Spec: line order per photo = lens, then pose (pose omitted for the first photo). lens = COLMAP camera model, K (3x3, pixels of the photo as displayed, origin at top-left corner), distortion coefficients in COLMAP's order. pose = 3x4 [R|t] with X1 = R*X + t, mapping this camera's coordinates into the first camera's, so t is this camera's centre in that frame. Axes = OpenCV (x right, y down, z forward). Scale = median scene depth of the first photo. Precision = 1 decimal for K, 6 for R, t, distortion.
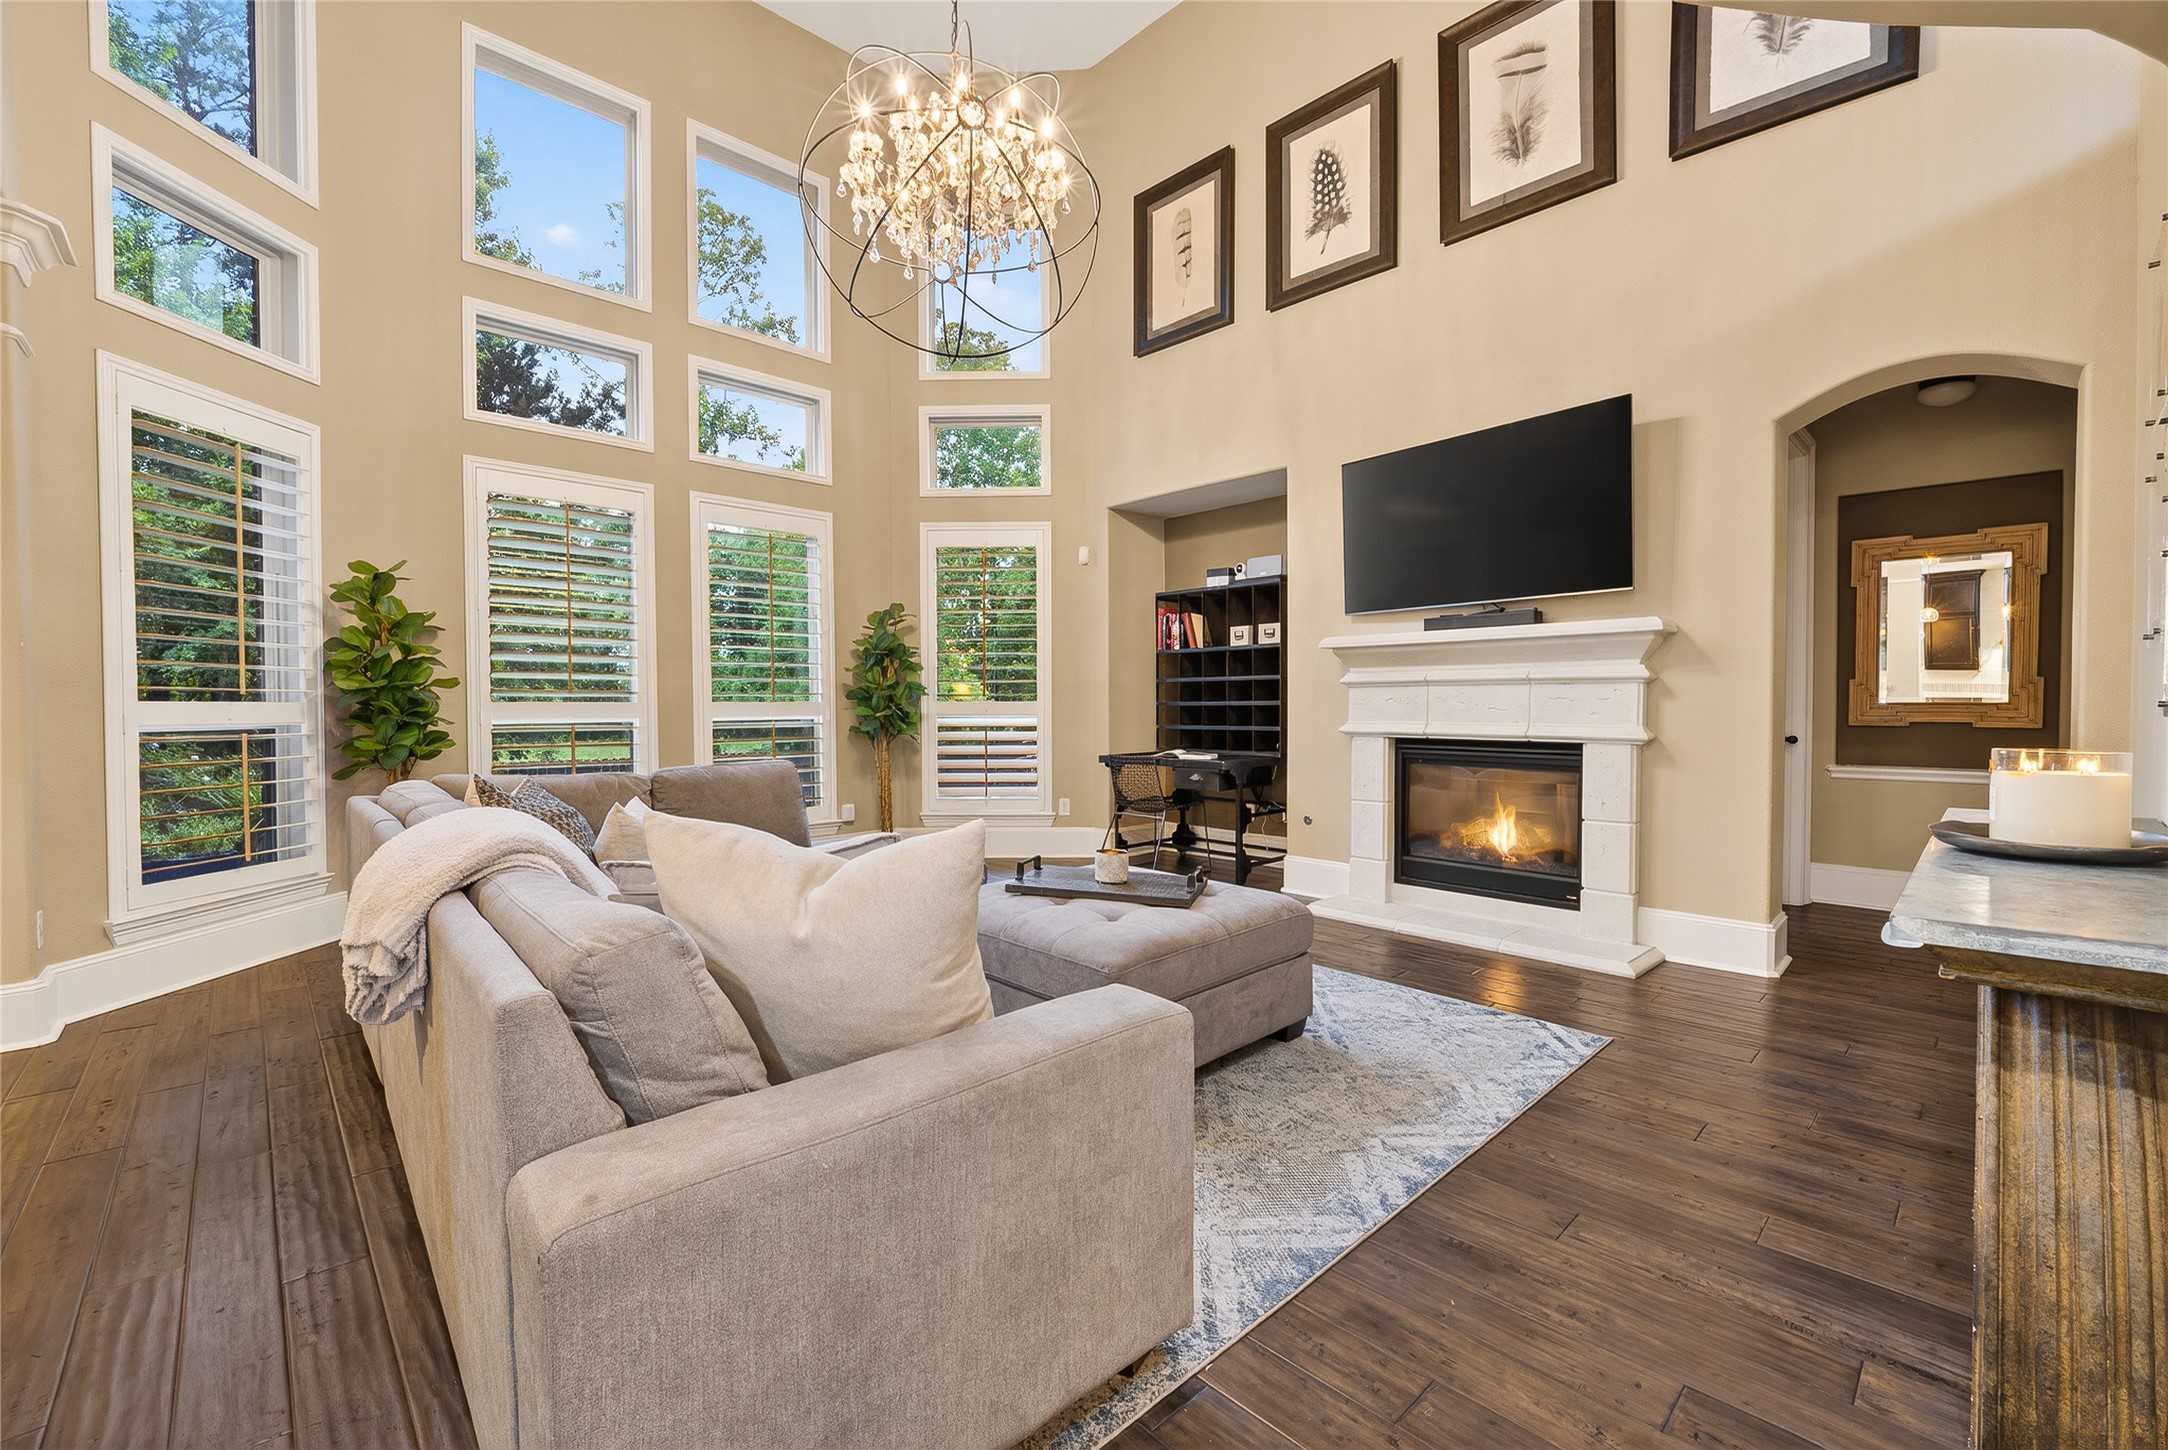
lens RADIAL K [[897.0, 0, 1078.4], [0, 897.0, 722.0], [0, 0, 1]] dist [-0.011101, -0.000854]
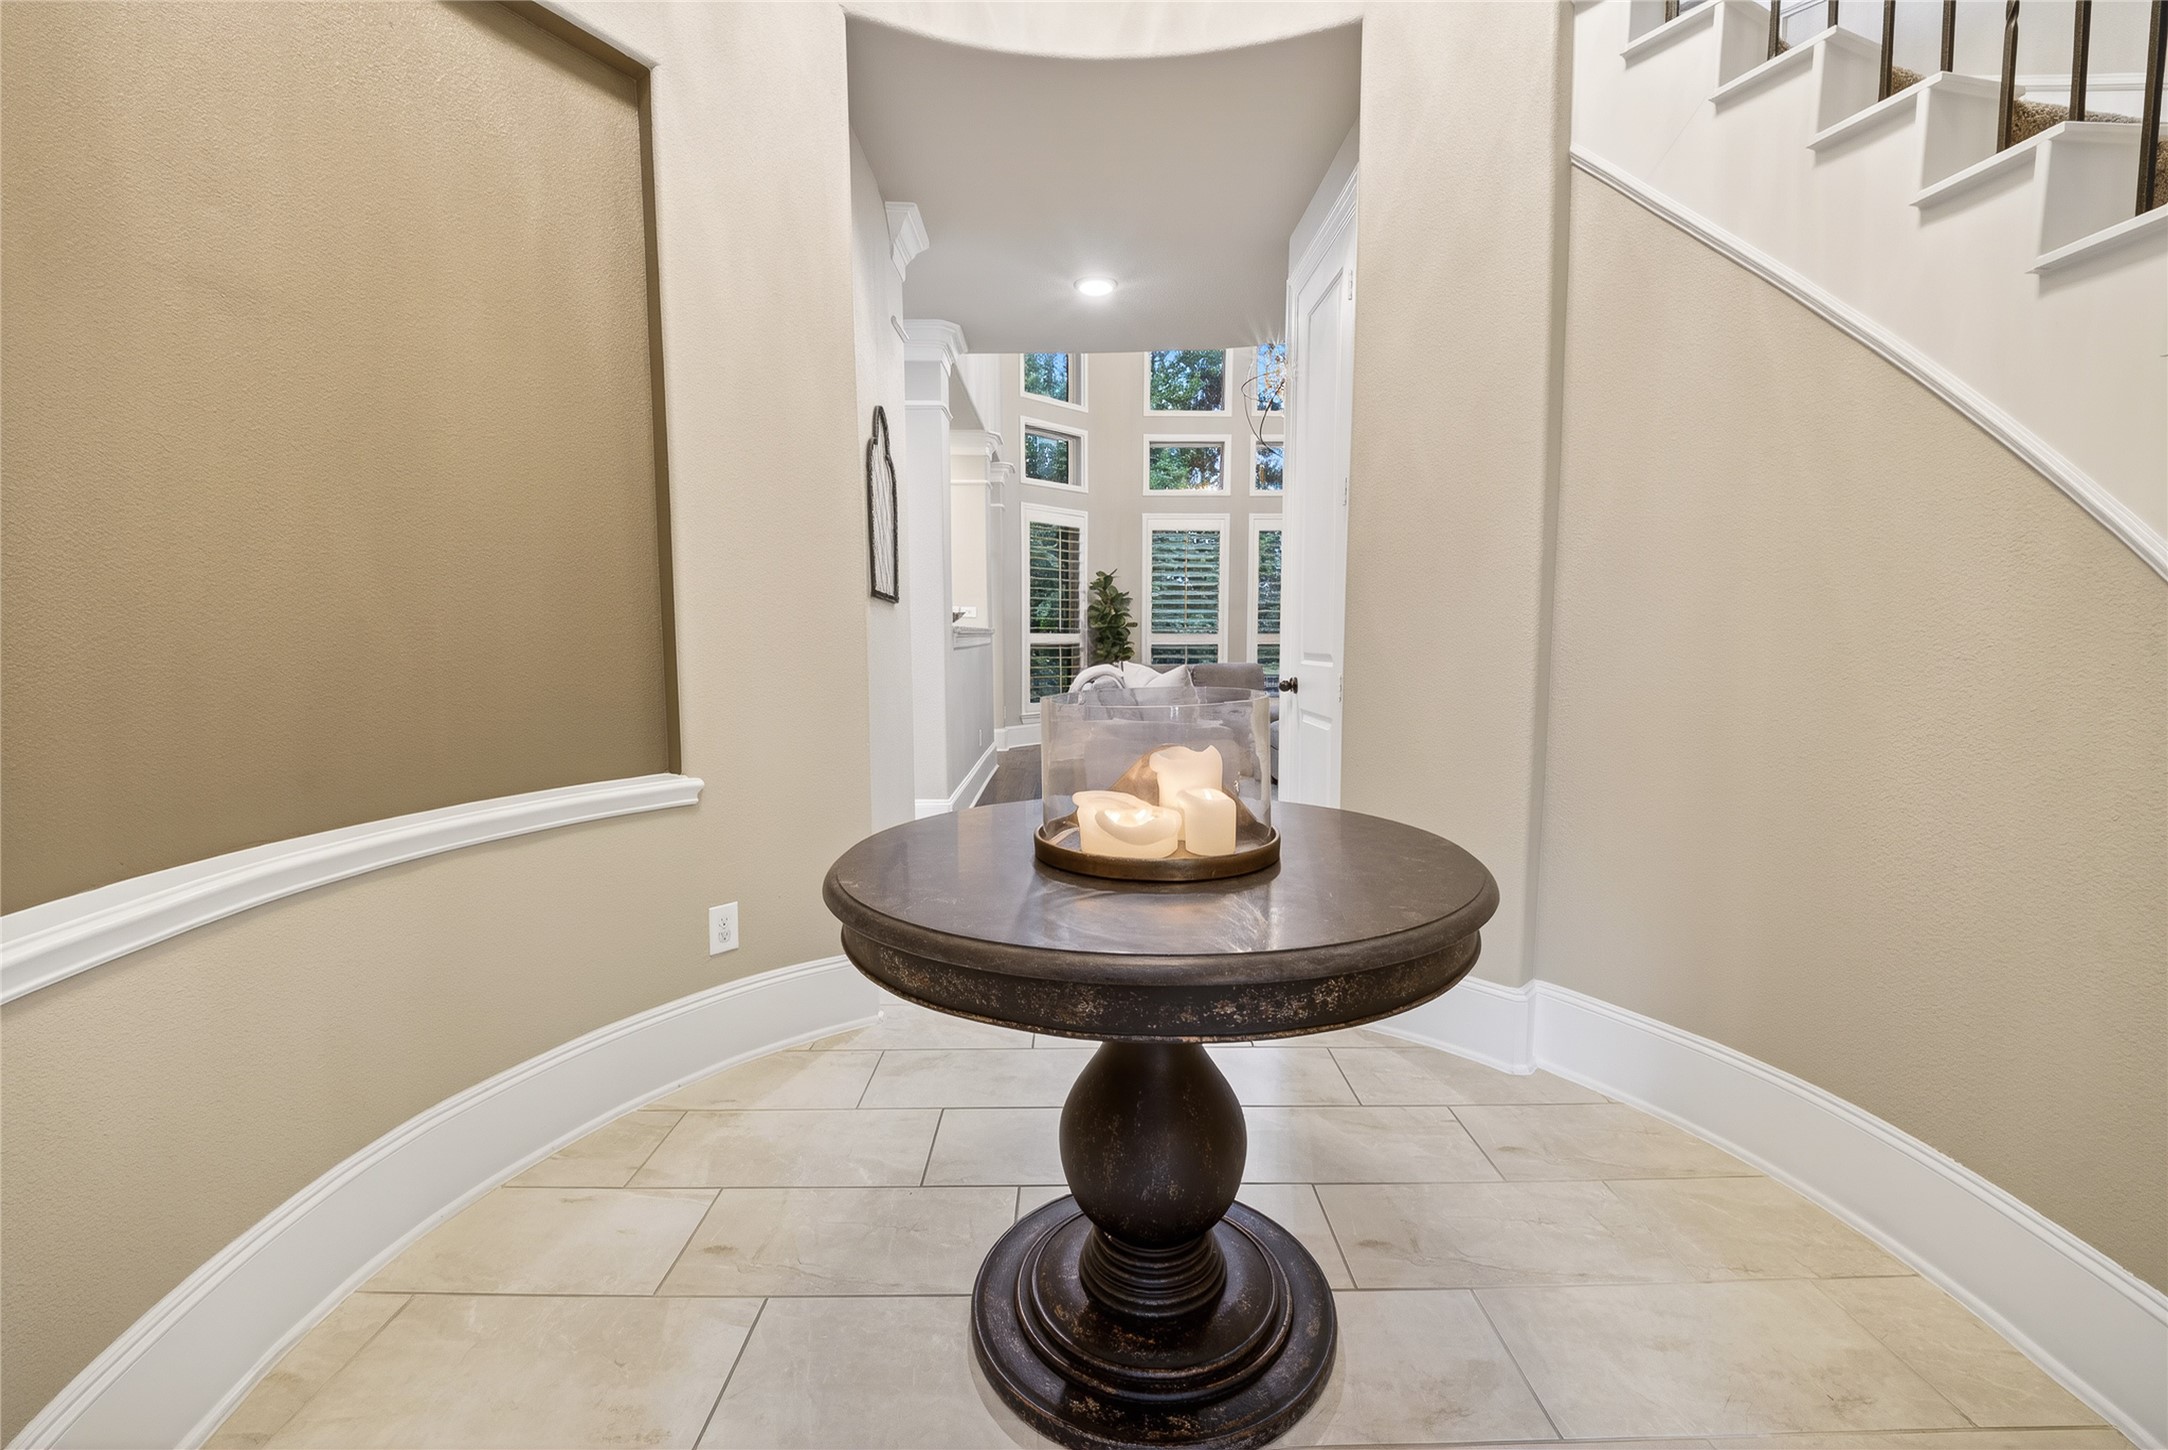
lens RADIAL K [[897.0, 0, 1081.9], [0, 897.0, 721.2], [0, 0, 1]] dist [-0.011101, -0.000854]
pose [[0.727536, 0.064810, -0.683001, 0.698461], [-0.011715, 0.996557, 0.082085, 0.011907], [0.685969, -0.051718, 0.725790, -0.666746]]
